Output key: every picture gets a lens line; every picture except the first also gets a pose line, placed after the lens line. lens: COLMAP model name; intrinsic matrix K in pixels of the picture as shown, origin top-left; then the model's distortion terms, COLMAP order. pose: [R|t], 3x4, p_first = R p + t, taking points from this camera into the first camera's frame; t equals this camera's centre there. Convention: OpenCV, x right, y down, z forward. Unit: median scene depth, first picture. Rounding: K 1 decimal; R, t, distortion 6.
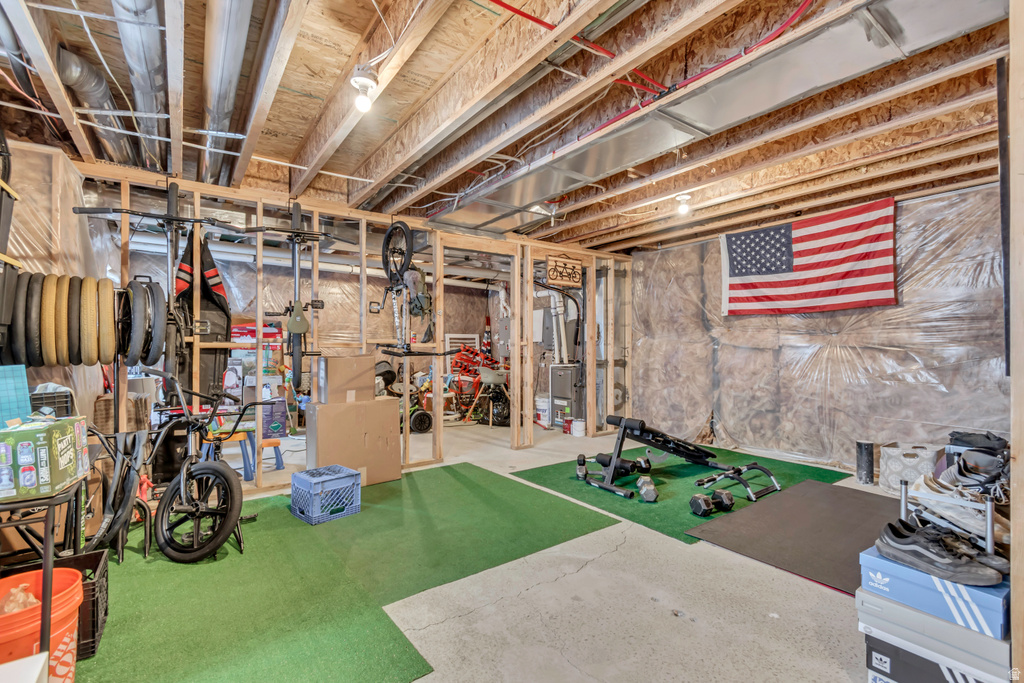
lens RADIAL K [[459.8, 0, 518.3], [0, 459.8, 344.3], [0, 0, 1]] dist [0.003452, -0.000849]
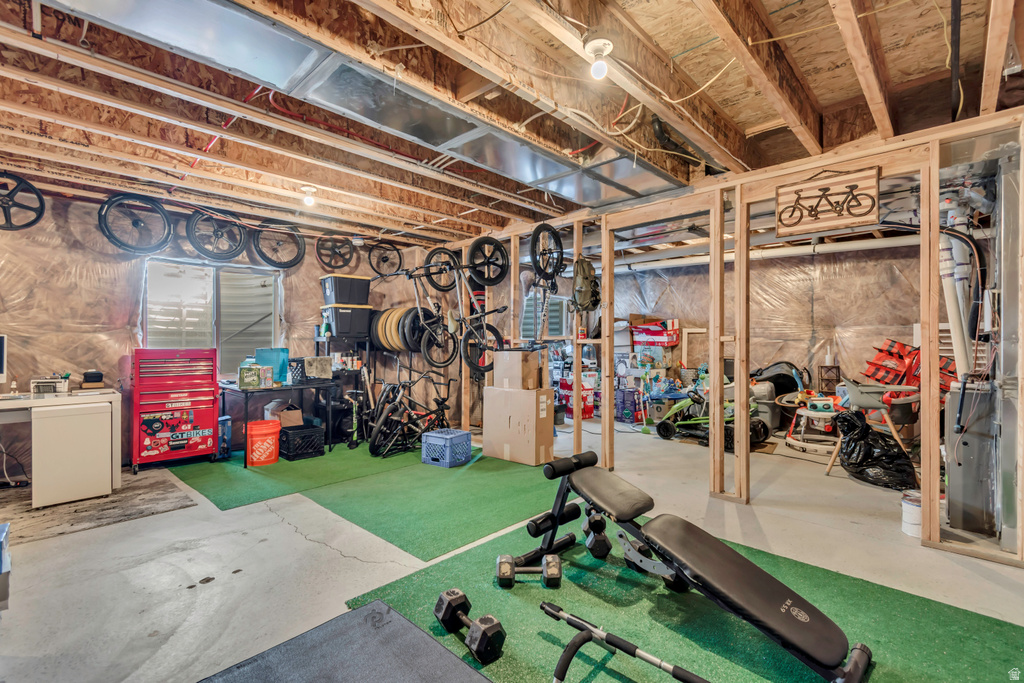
lens RADIAL K [[459.8, 0, 517.0], [0, 459.8, 339.6], [0, 0, 1]] dist [0.003452, -0.000849]
pose [[0.166638, -0.007685, -0.985988, 0.897069], [0.000367, 0.999970, -0.007732, 0.006552], [0.986018, 0.000927, 0.166636, 0.882654]]
